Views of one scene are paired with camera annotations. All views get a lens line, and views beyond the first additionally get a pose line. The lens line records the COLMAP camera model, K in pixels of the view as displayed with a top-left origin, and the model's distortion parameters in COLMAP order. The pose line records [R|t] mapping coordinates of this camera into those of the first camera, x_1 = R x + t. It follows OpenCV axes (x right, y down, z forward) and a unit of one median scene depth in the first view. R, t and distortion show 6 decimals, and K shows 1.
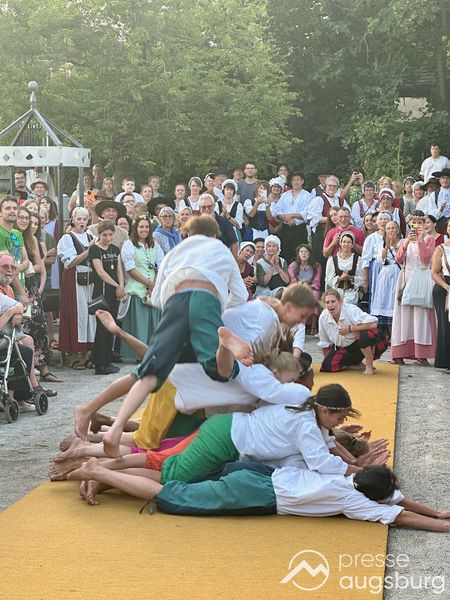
lens RADIAL K [[1353.9, 0, 234.7], [0, 1353.9, 296.9], [0, 0, 1]] dist [0.153964, 0.928707]
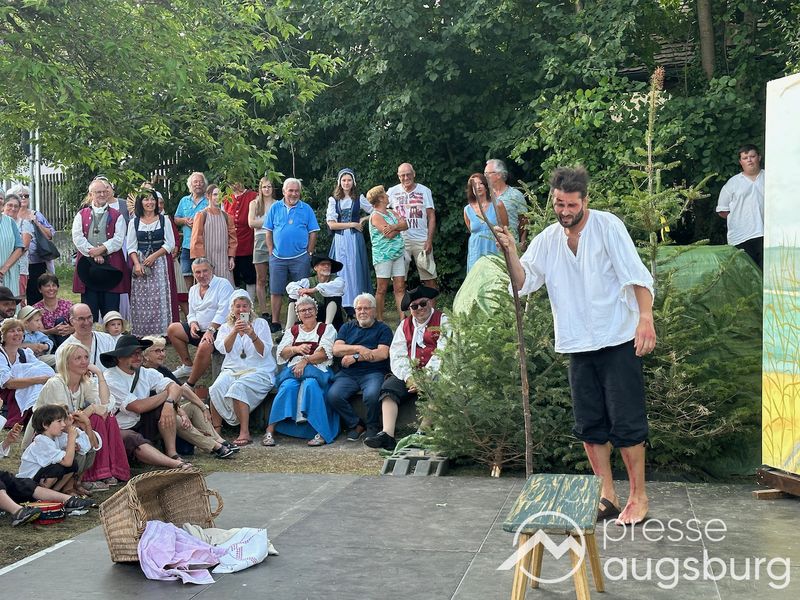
lens RADIAL K [[1122.9, 0, 397.7], [0, 1122.9, 288.7], [0, 0, 1]] dist [0.227337, -0.494488]
pose [[0.998090, -0.018413, -0.058972, 0.085982], [0.014529, 0.997738, -0.065630, -0.054014], [0.060047, 0.064648, 0.996100, 0.837096]]
